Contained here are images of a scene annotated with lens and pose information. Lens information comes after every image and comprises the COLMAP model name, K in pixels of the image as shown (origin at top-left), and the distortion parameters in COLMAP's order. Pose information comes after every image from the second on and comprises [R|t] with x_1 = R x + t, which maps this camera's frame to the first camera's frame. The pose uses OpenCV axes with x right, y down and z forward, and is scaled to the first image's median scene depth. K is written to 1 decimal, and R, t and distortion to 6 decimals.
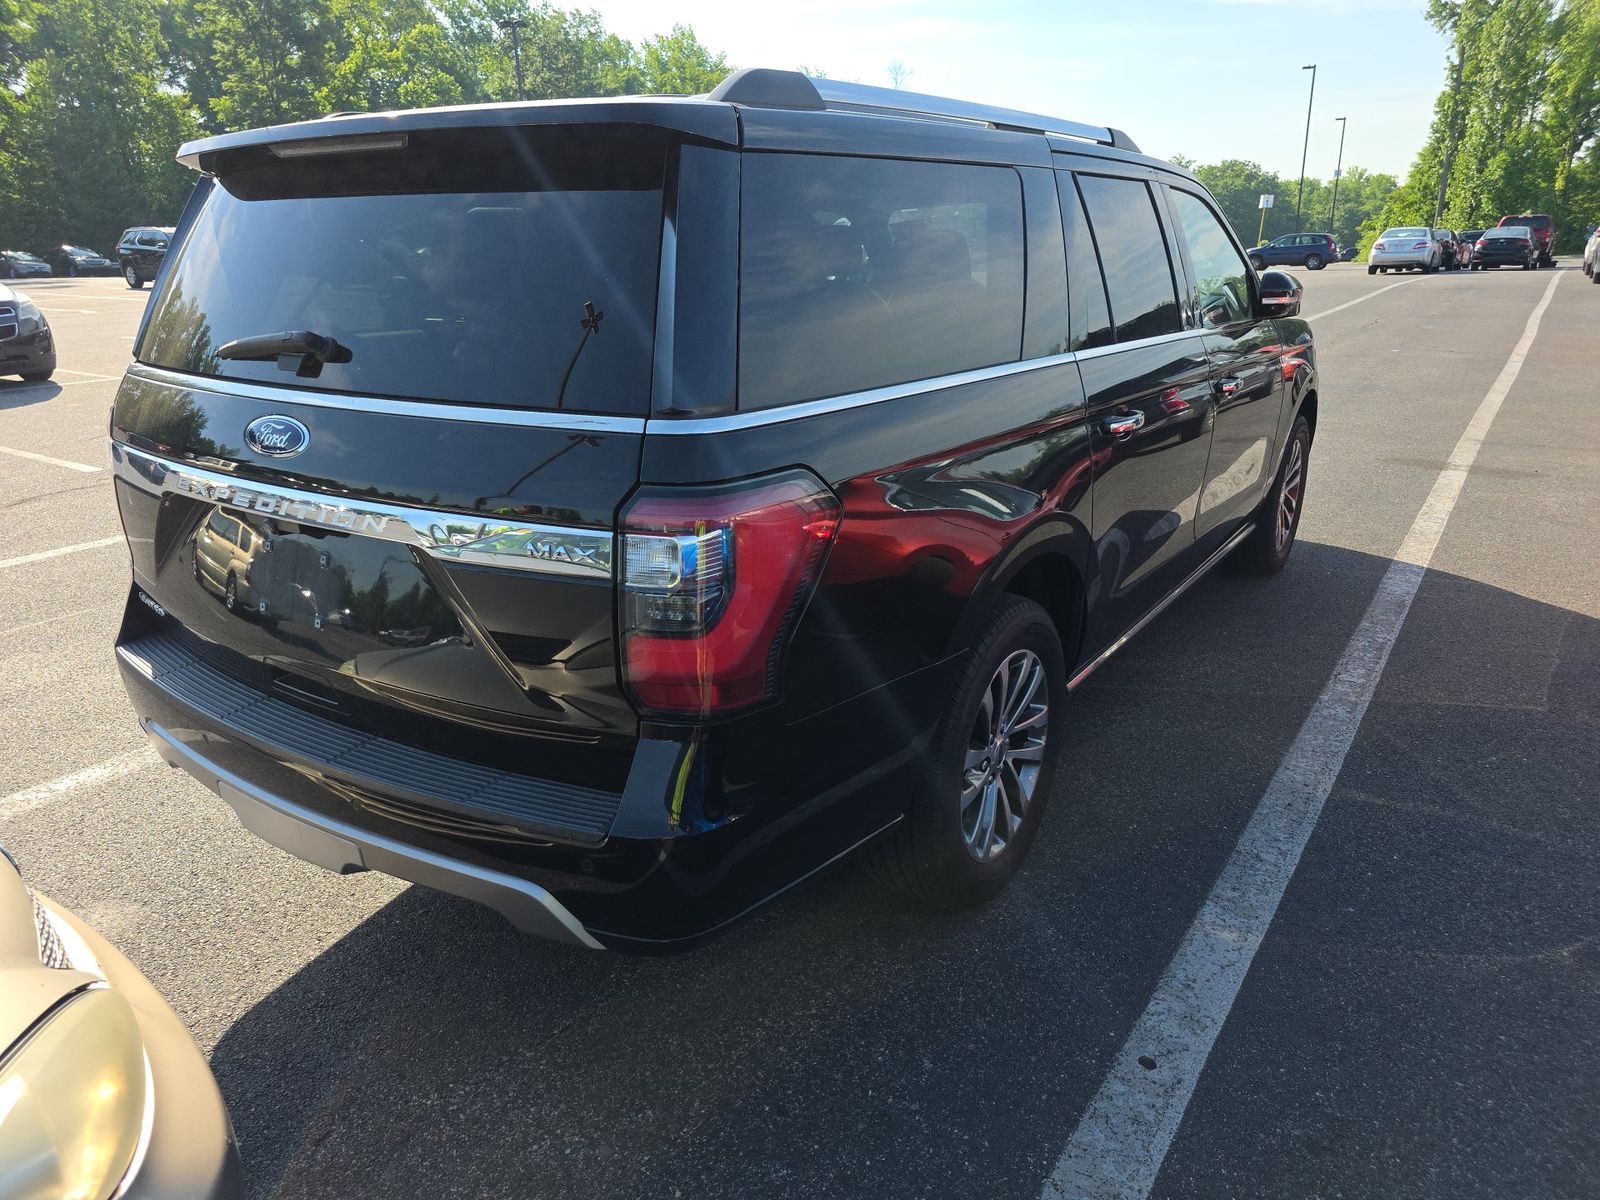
lens RADIAL K [[1086.9, 0, 822.4], [0, 1086.9, 598.1], [0, 0, 1]] dist [0.053728, -0.054907]
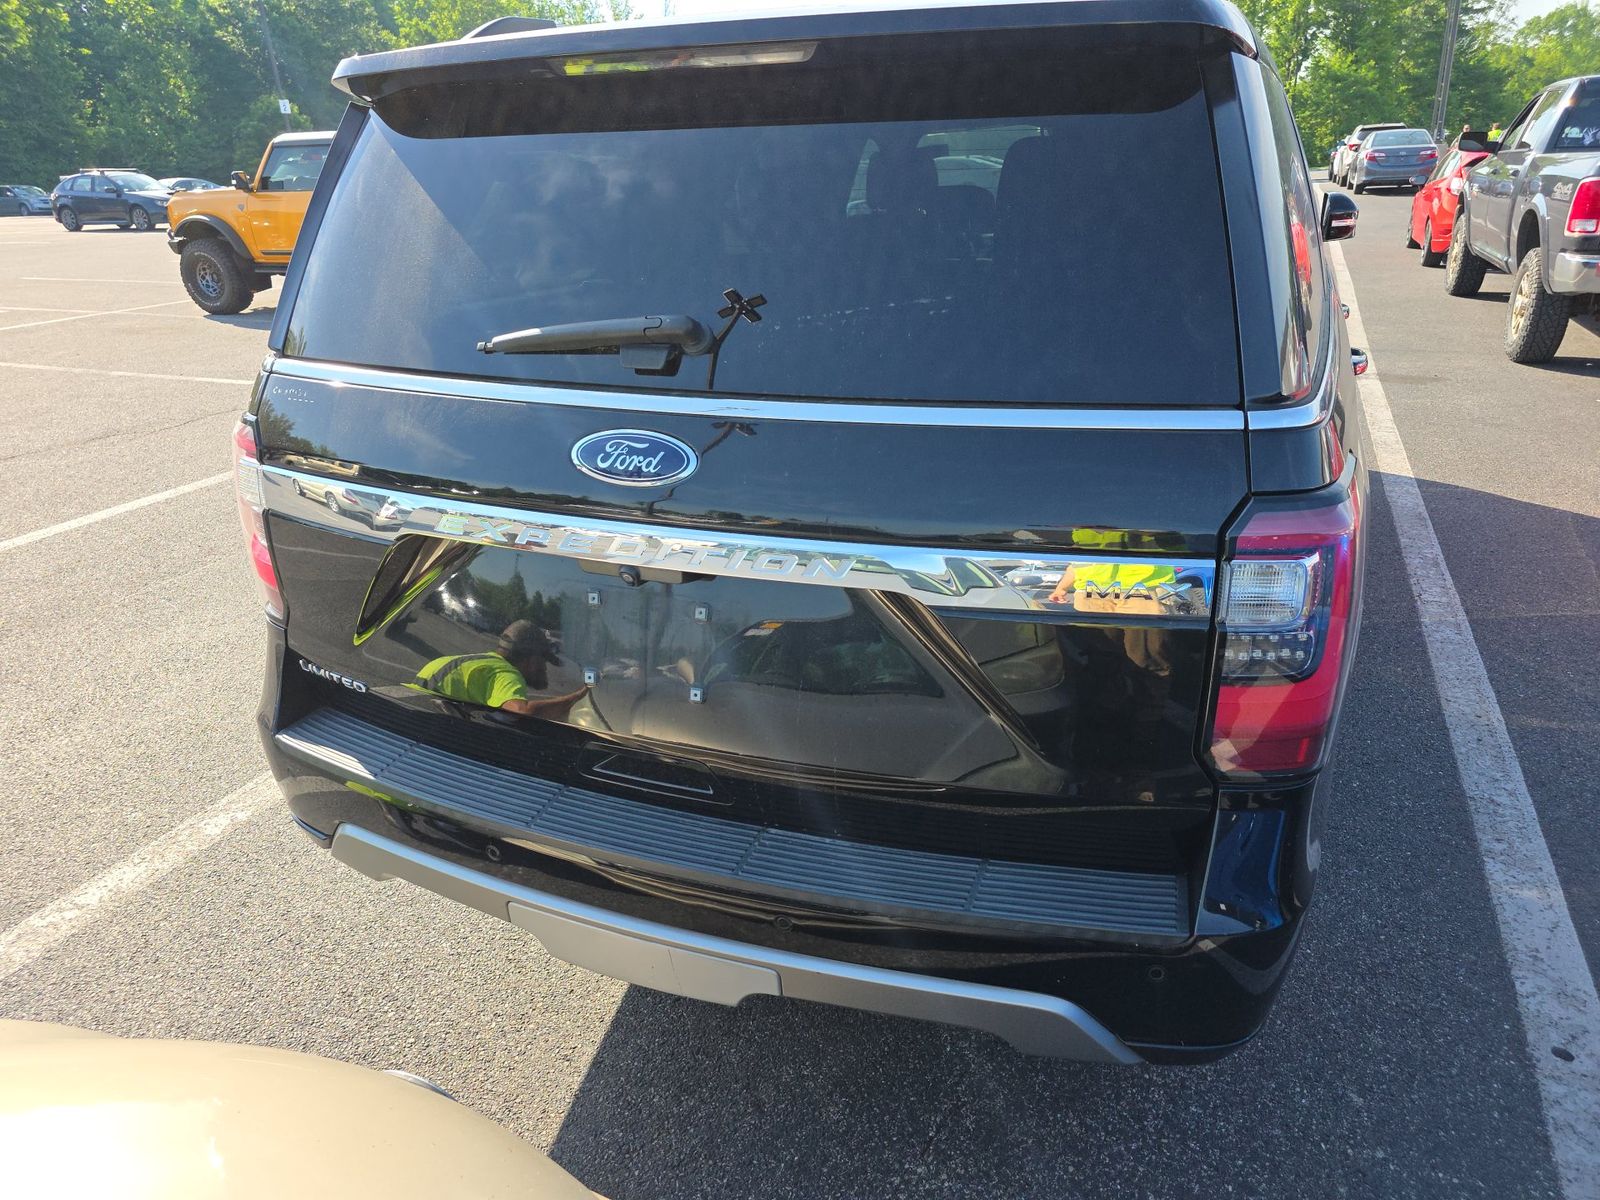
lens RADIAL K [[1088.9, 0, 832.9], [0, 1088.9, 574.5], [0, 0, 1]] dist [0.011119, -0.004759]
pose [[0.978552, -0.091170, 0.184725, -0.381337], [0.083218, 0.995258, 0.050370, -0.070698], [-0.188441, -0.033917, 0.981499, 0.182138]]
